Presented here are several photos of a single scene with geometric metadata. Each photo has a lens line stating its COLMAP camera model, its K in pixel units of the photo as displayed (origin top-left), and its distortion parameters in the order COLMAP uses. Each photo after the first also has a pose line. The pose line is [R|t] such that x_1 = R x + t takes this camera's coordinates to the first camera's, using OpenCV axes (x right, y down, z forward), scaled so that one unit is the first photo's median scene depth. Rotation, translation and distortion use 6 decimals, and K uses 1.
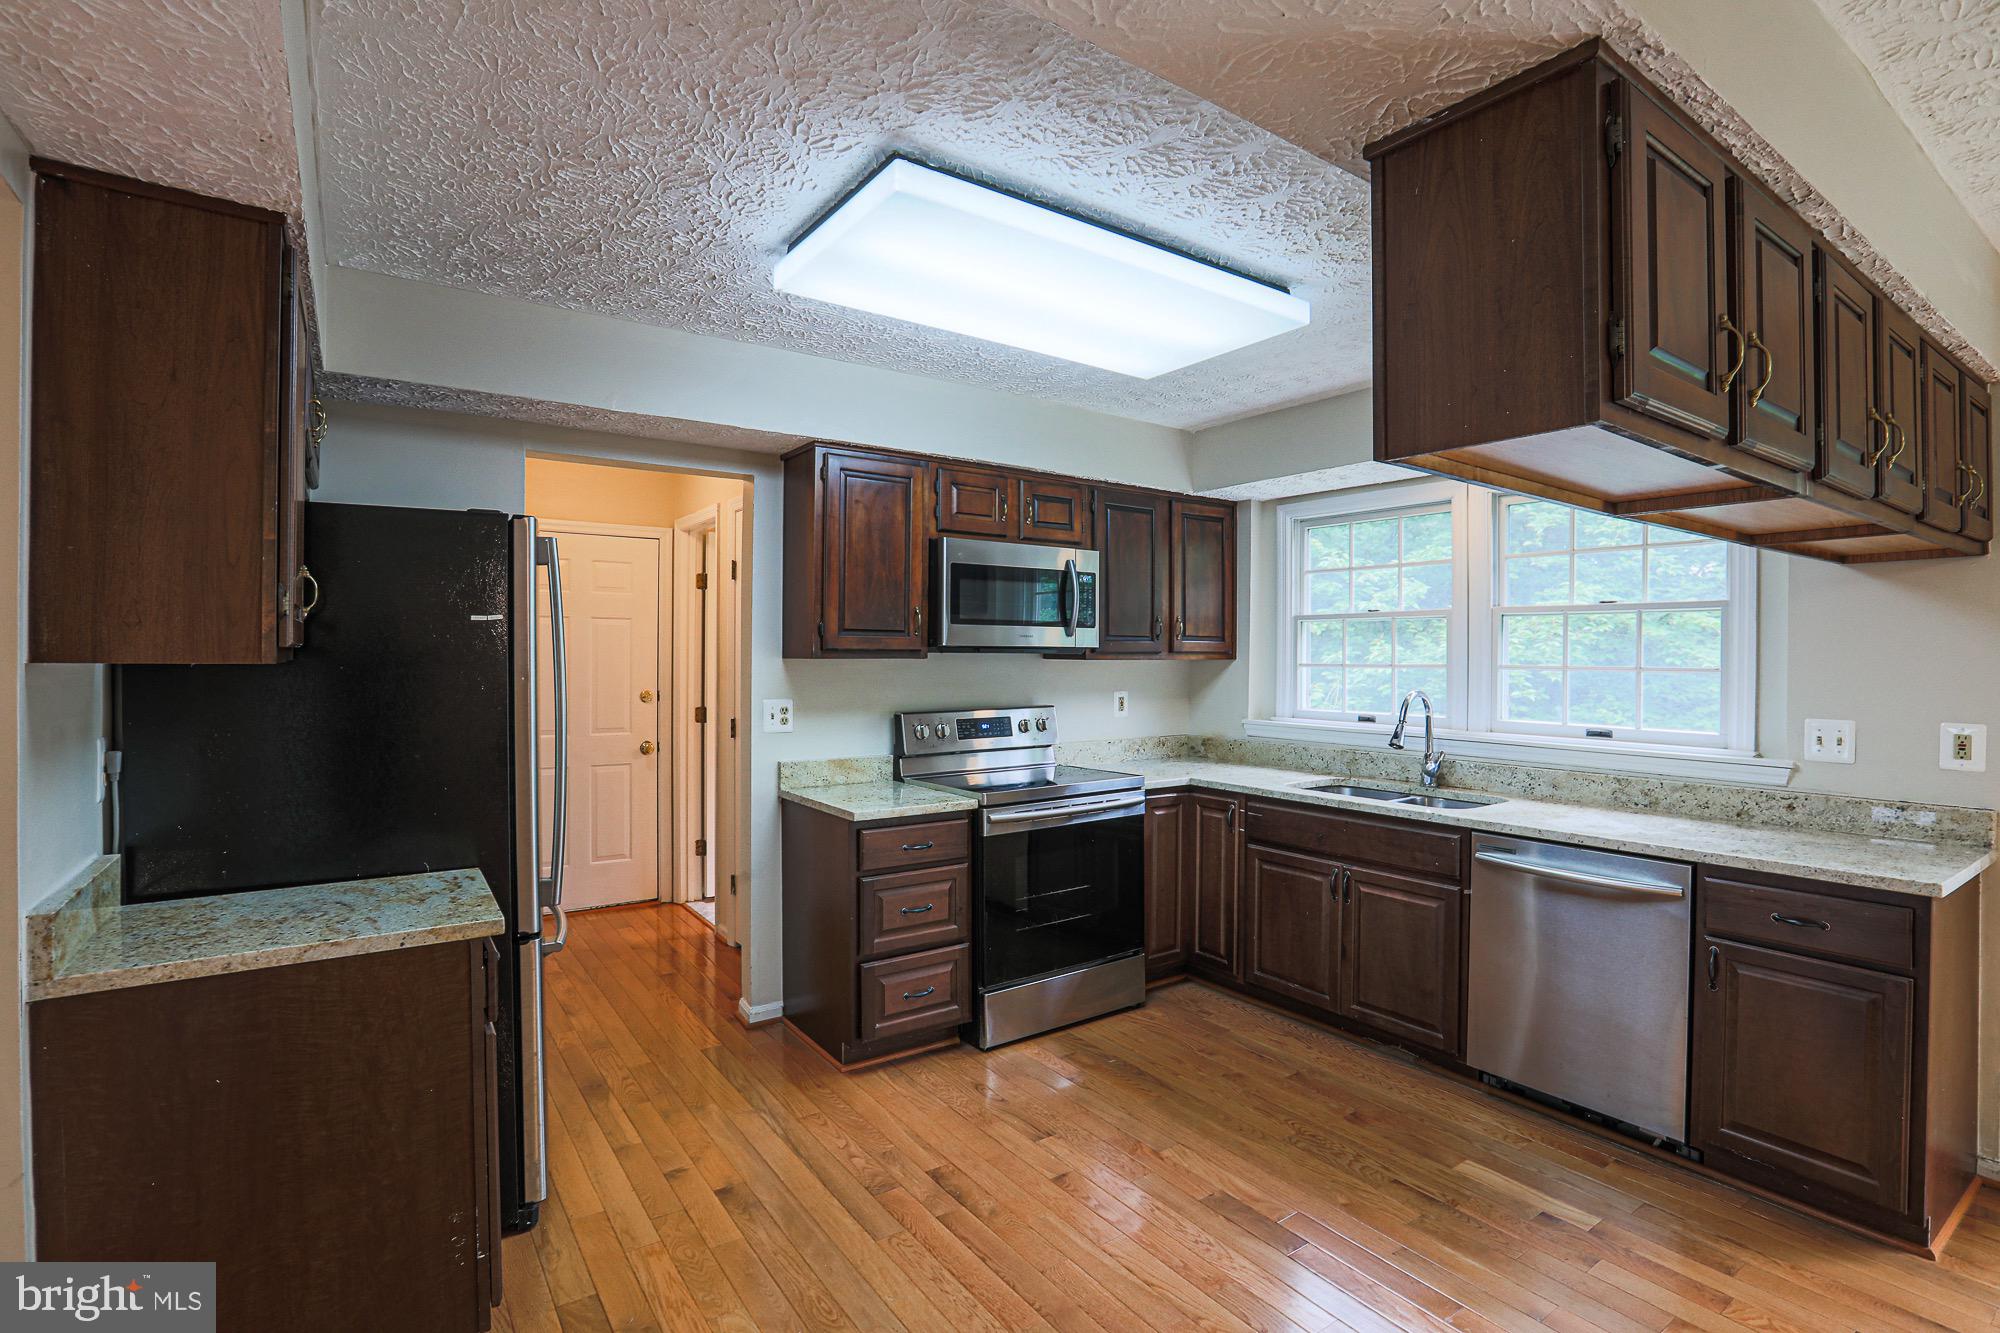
lens RADIAL K [[926.2, 0, 1015.5], [0, 926.2, 669.1], [0, 0, 1]] dist [-0.051988, 0.017463]
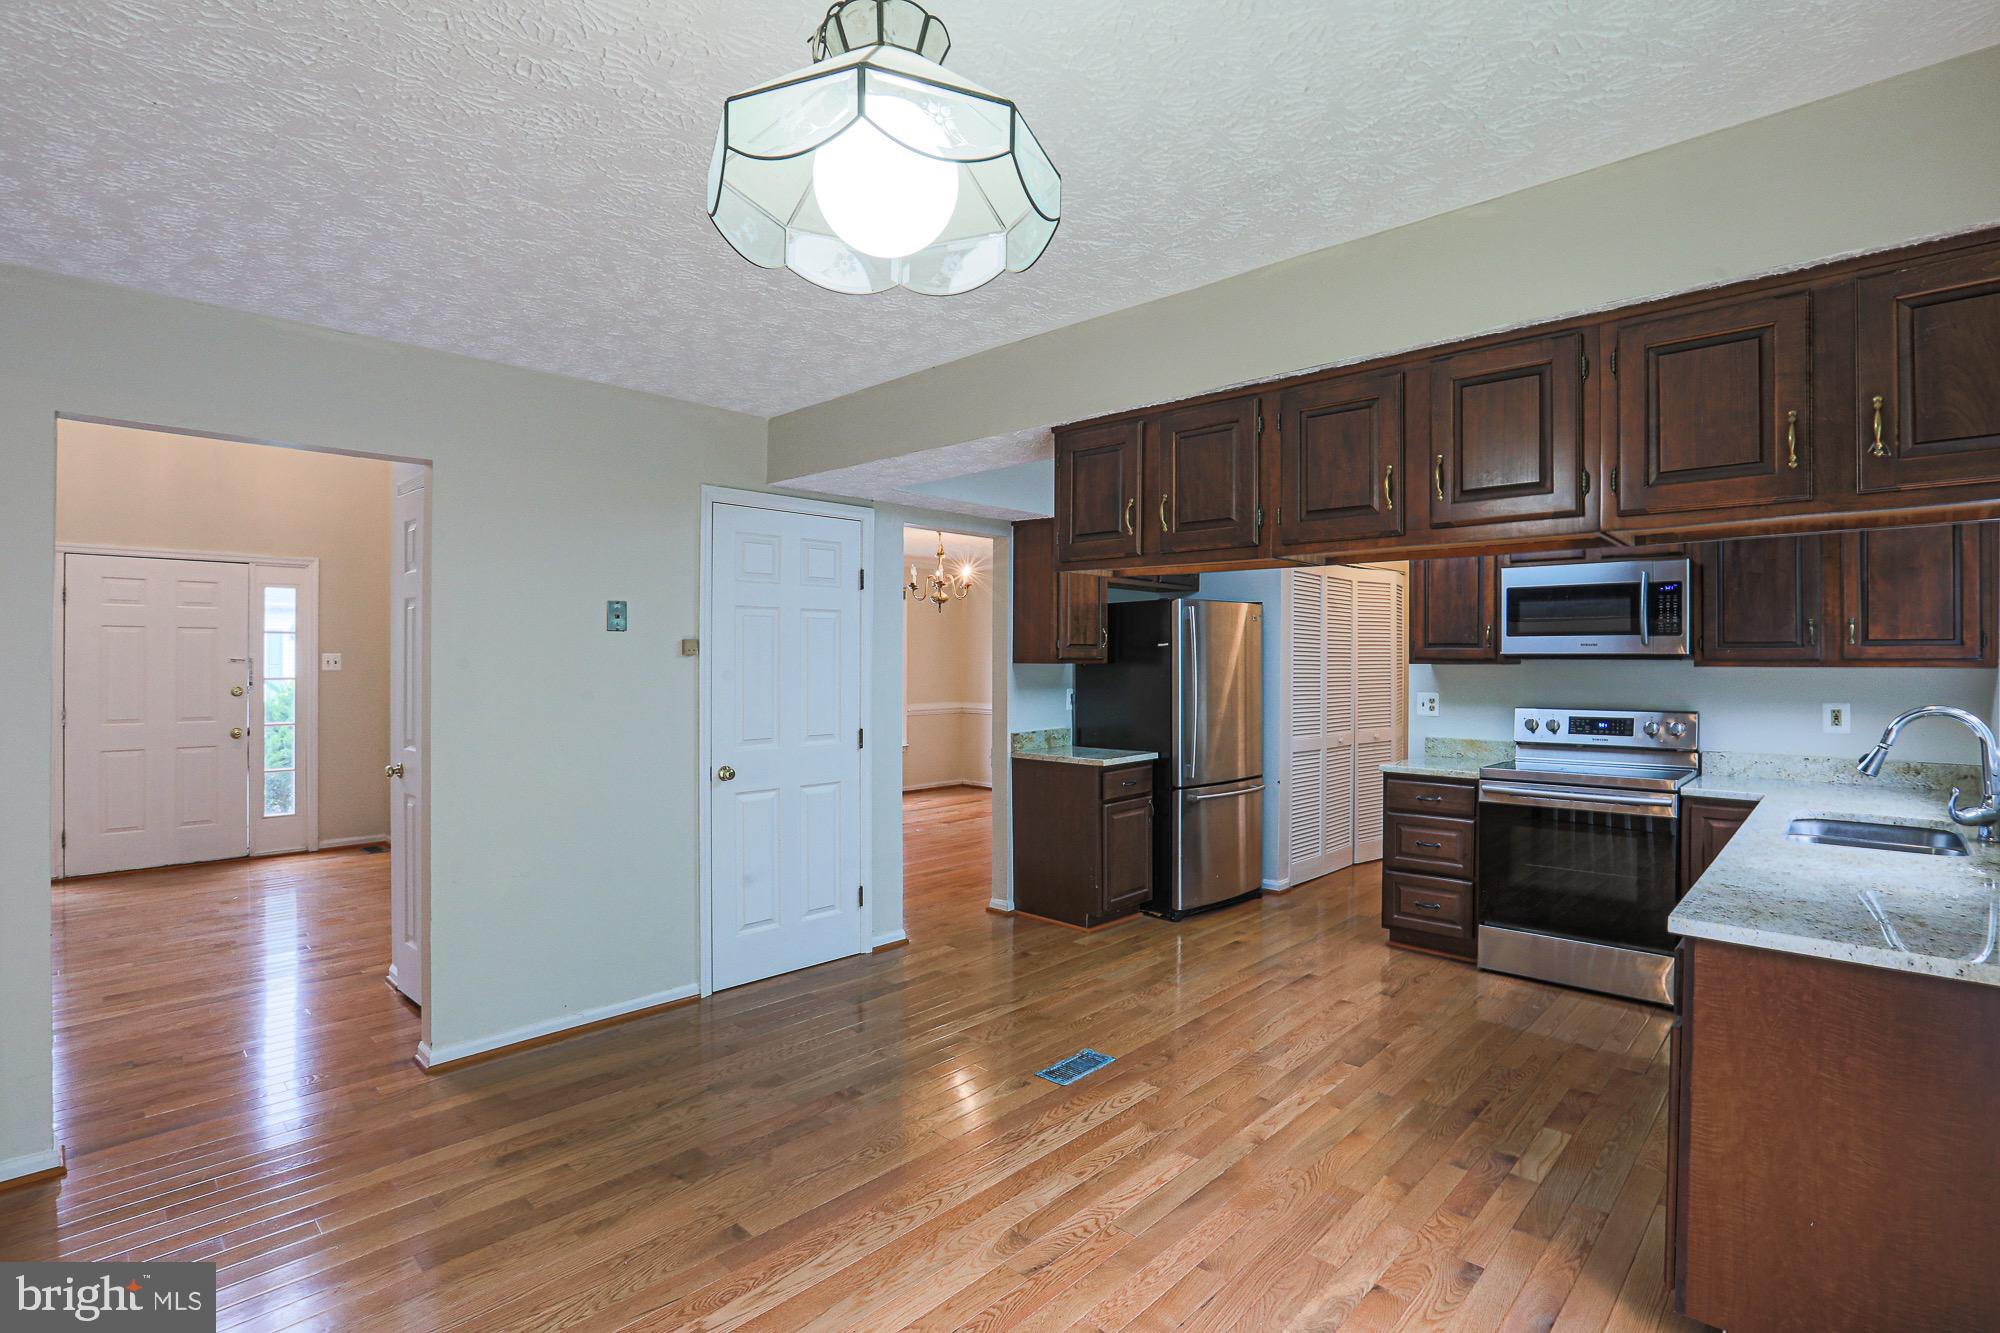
lens RADIAL K [[926.2, 0, 1015.5], [0, 926.2, 669.1], [0, 0, 1]] dist [-0.051988, 0.017463]
pose [[0.200947, 0.007531, -0.979573, 1.082684], [-0.014231, 0.999887, 0.004768, -0.001088], [0.979499, 0.012983, 0.201031, 0.107948]]
